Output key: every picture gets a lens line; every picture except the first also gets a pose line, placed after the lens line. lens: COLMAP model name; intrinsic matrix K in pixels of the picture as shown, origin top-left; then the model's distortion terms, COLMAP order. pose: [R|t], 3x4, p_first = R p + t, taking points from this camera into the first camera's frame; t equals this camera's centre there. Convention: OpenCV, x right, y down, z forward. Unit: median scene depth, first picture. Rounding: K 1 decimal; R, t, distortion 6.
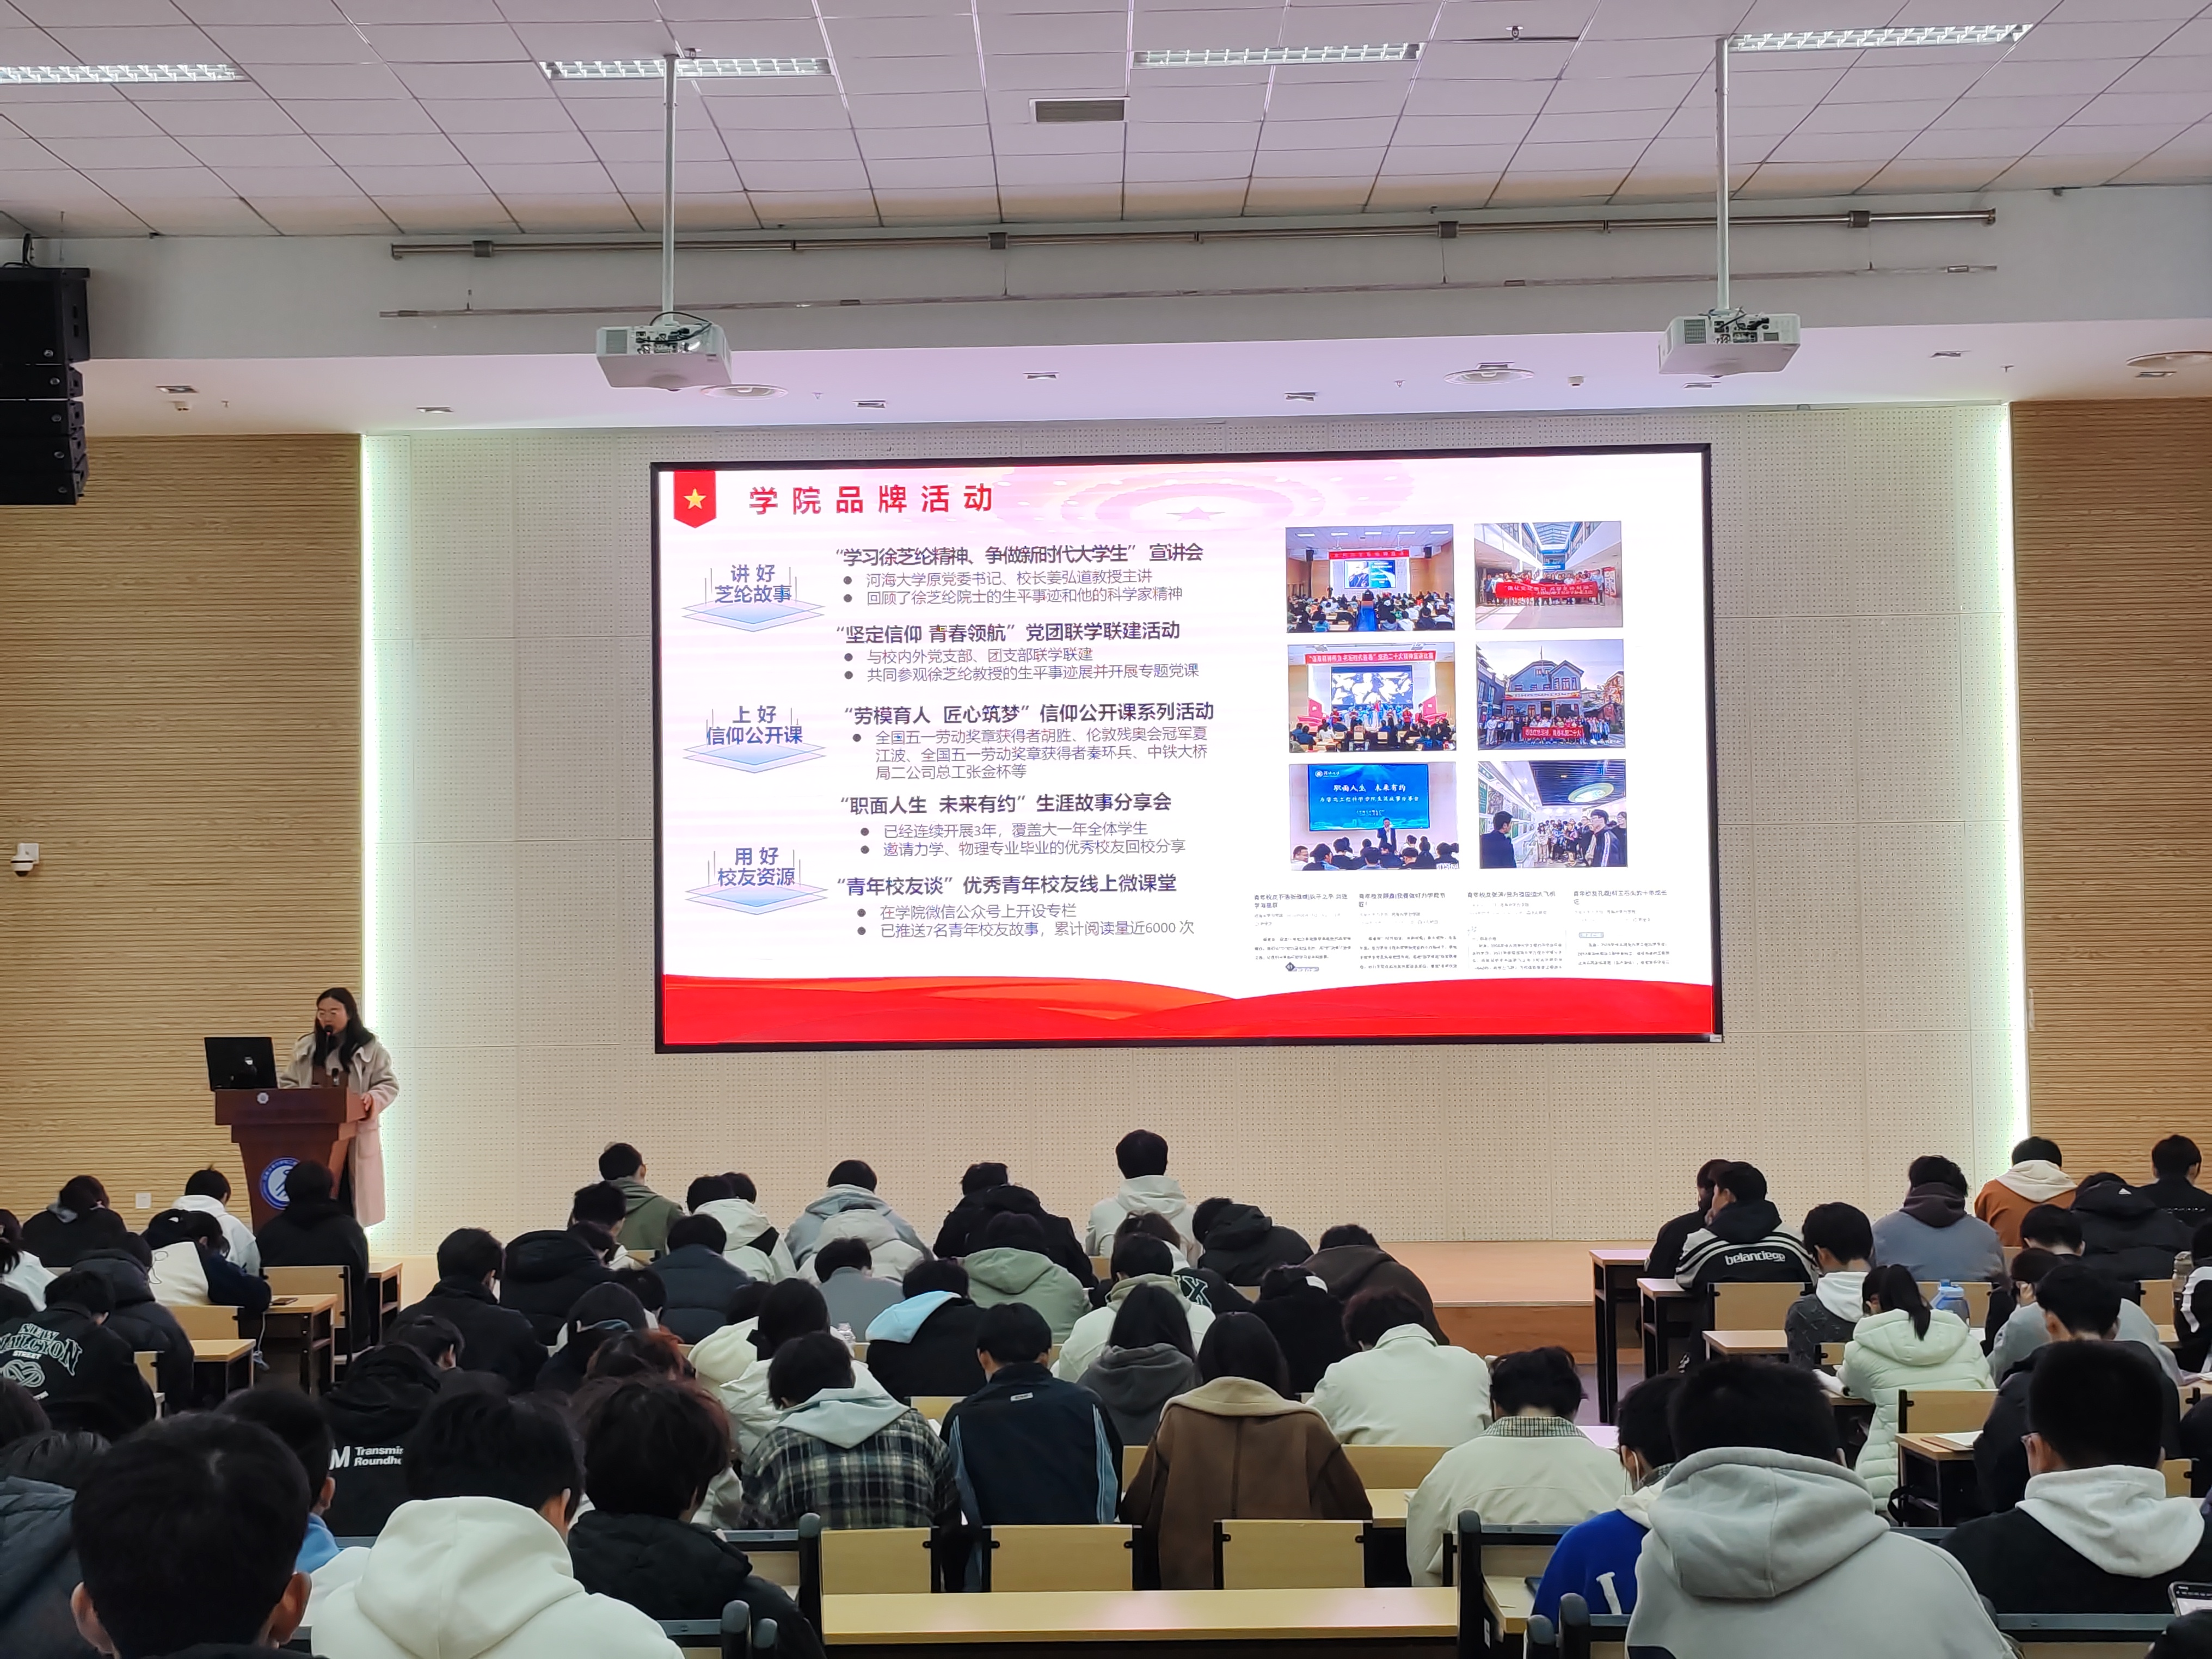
lens RADIAL K [[3458.0, 0, 1033.4], [0, 3458.0, 782.4], [0, 0, 1]] dist [0.143323, -0.060861]
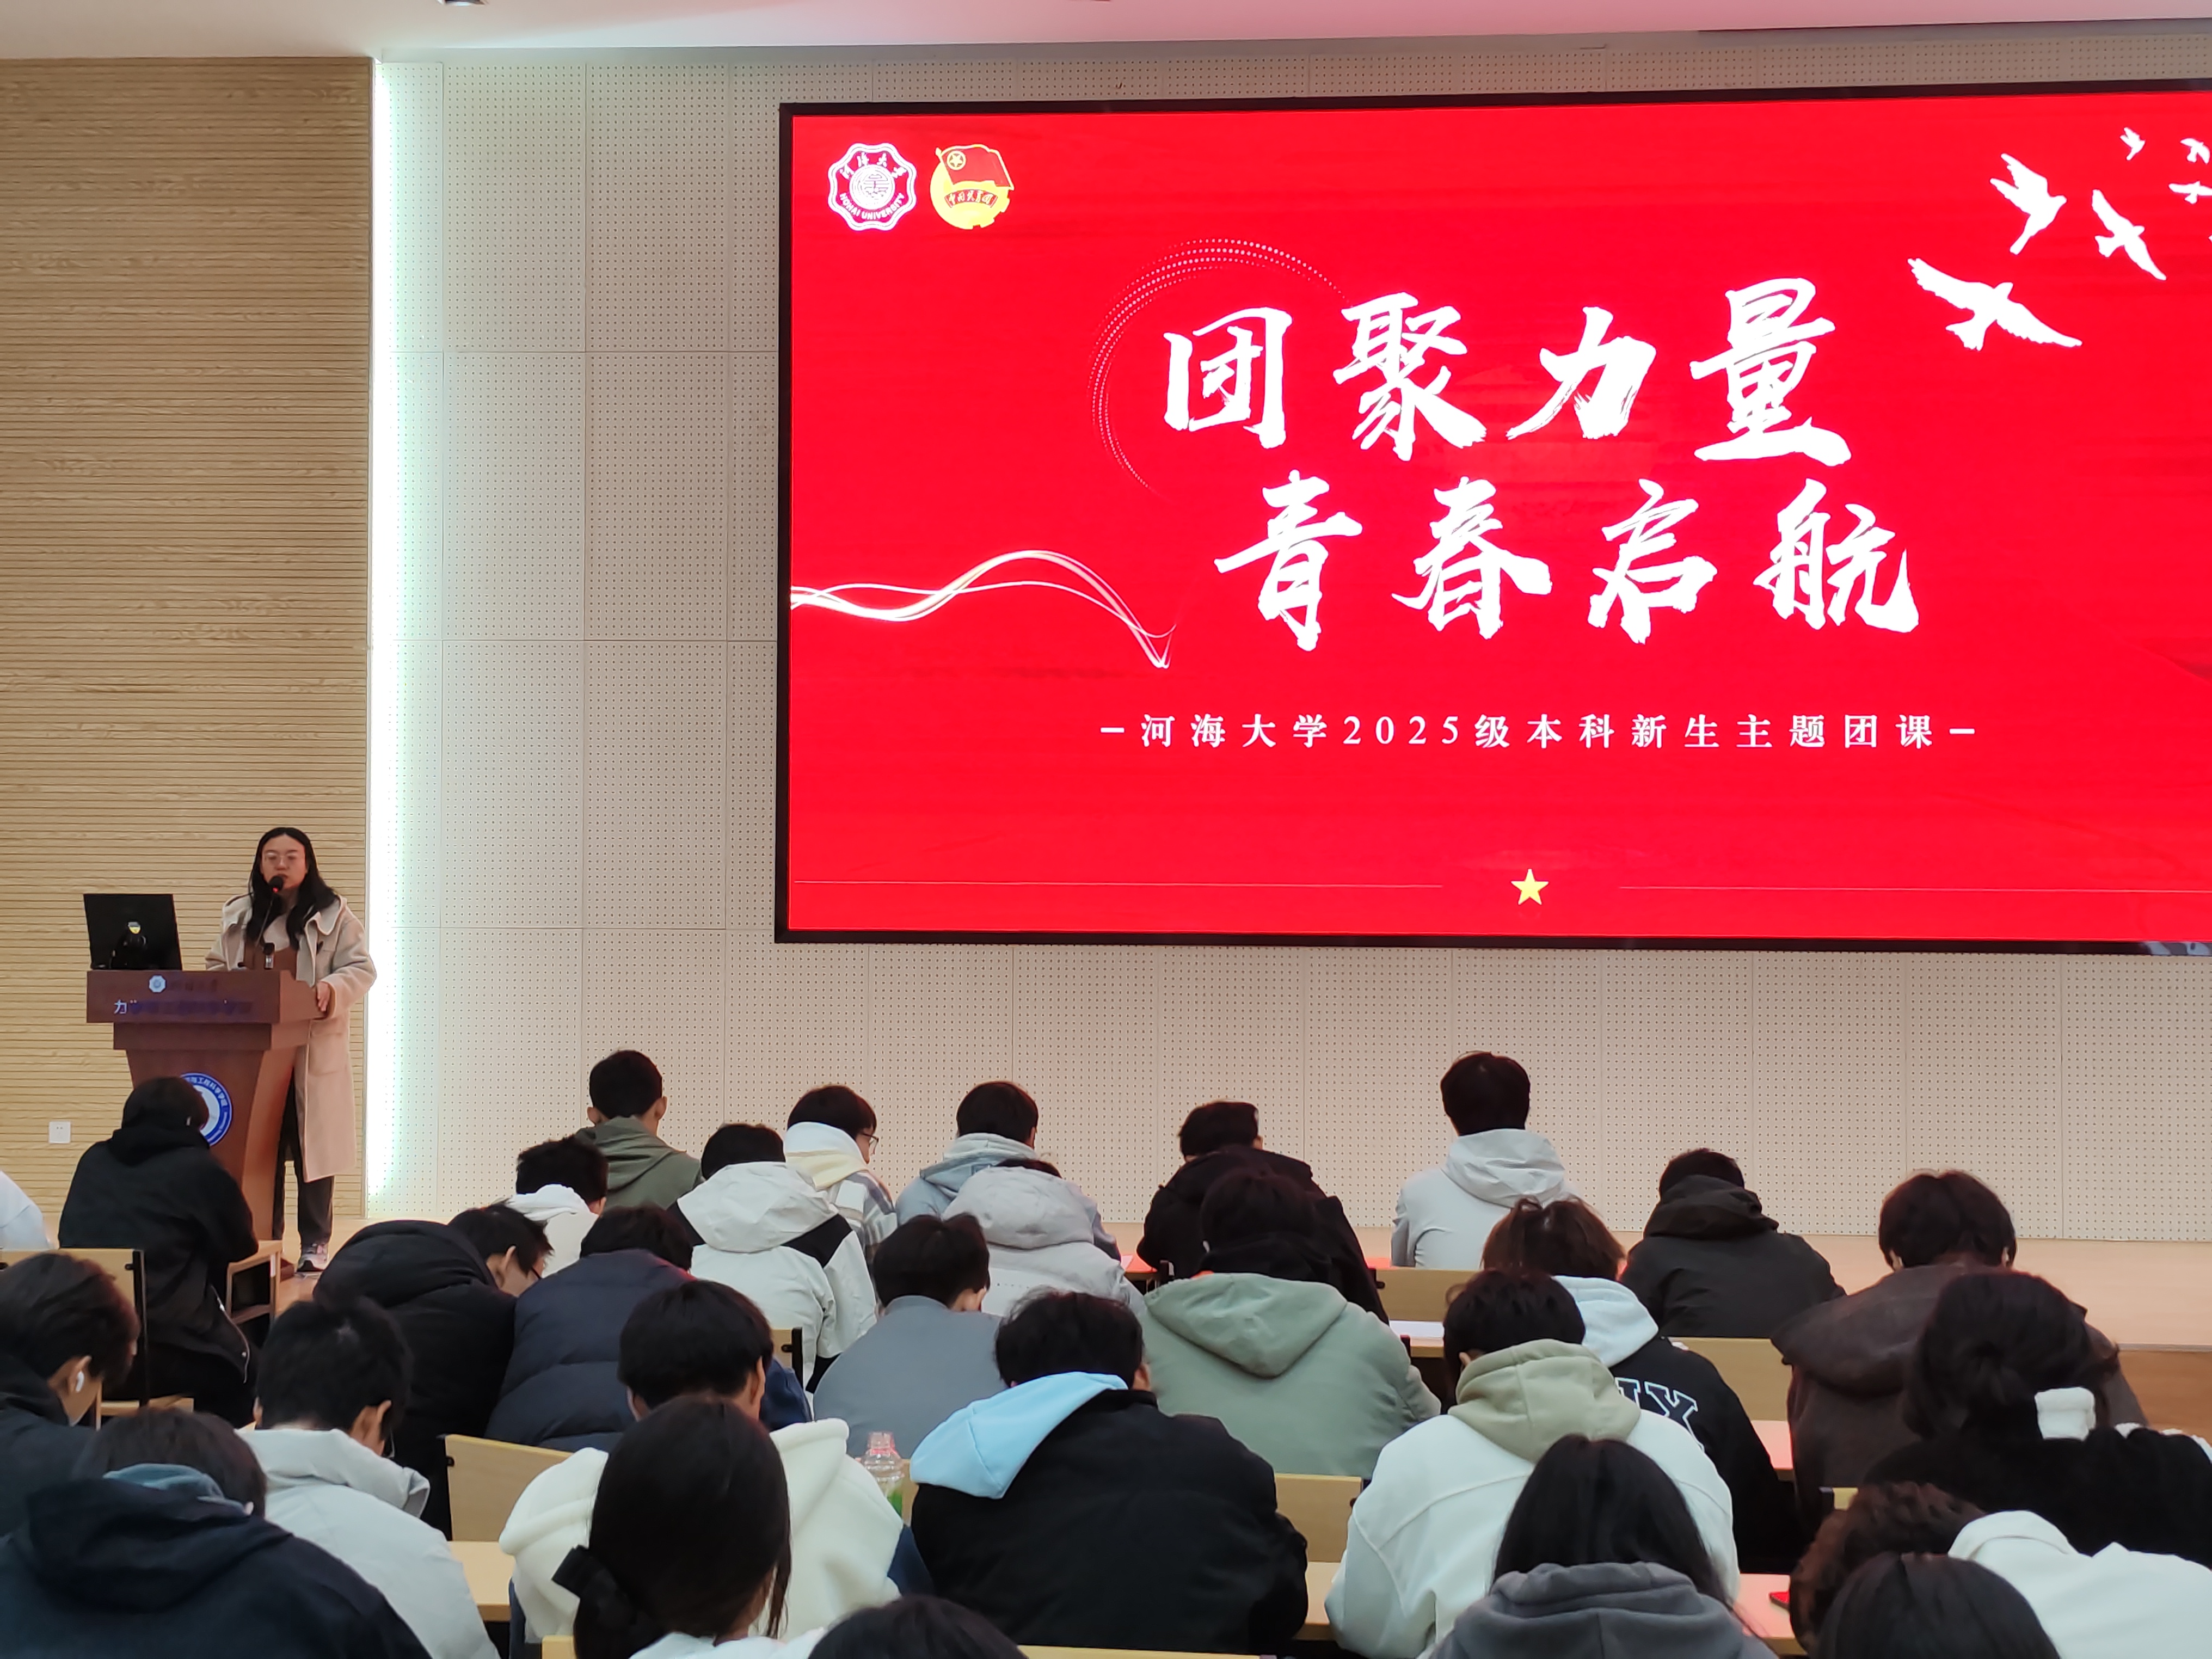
lens RADIAL K [[3518.0, 0, 1109.7], [0, 3518.0, 806.6], [0, 0, 1]] dist [0.152414, 0.007185]
pose [[0.998102, 0.017375, -0.059076, 0.001534], [-0.016049, 0.999610, 0.022836, 0.037541], [0.059450, -0.021844, 0.997992, 0.325098]]
